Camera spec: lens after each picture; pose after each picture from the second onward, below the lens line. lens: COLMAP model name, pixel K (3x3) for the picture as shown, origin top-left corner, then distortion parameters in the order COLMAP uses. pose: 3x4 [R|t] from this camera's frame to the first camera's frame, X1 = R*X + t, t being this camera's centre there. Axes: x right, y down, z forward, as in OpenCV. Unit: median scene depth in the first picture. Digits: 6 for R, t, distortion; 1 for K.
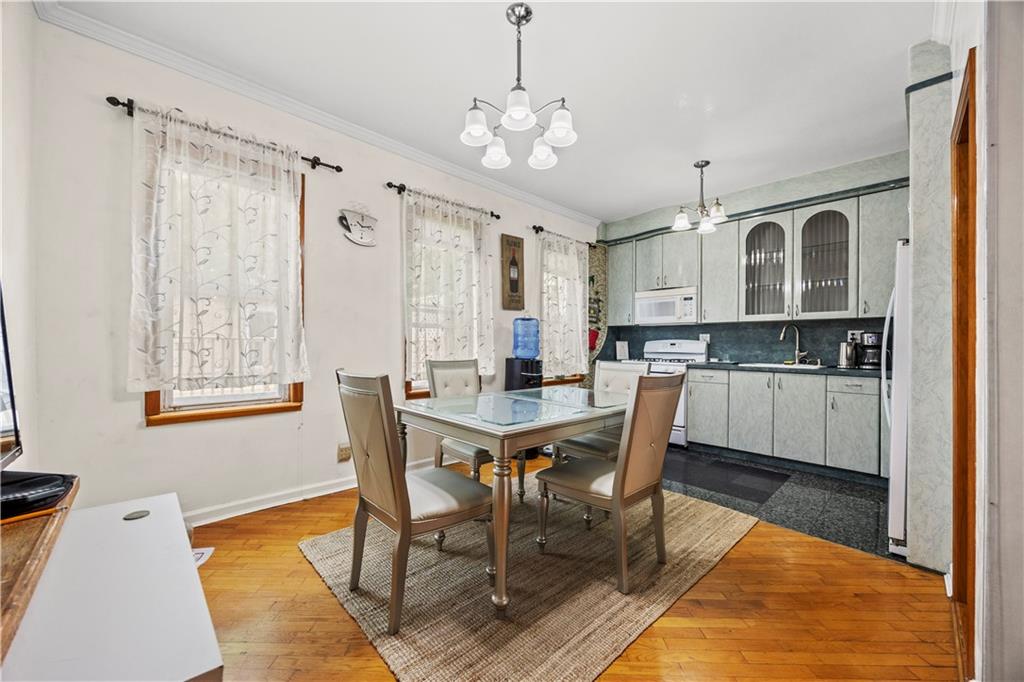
lens RADIAL K [[394.2, 0, 518.1], [0, 394.2, 343.9], [0, 0, 1]] dist [0.001348, 0.000157]
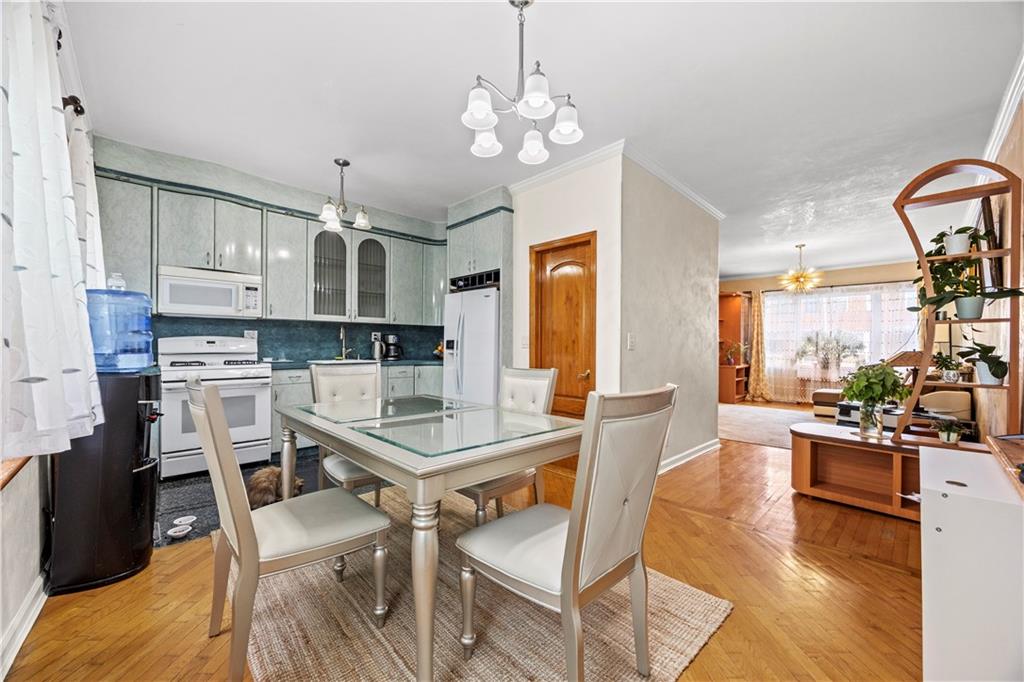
lens RADIAL K [[394.2, 0, 514.2], [0, 394.2, 343.6], [0, 0, 1]] dist [0.001348, 0.000157]
pose [[-0.017822, -0.004343, 0.999832, -0.448032], [-0.004899, 0.999979, 0.004256, -0.003030], [-0.999829, -0.004822, -0.017842, 0.468611]]
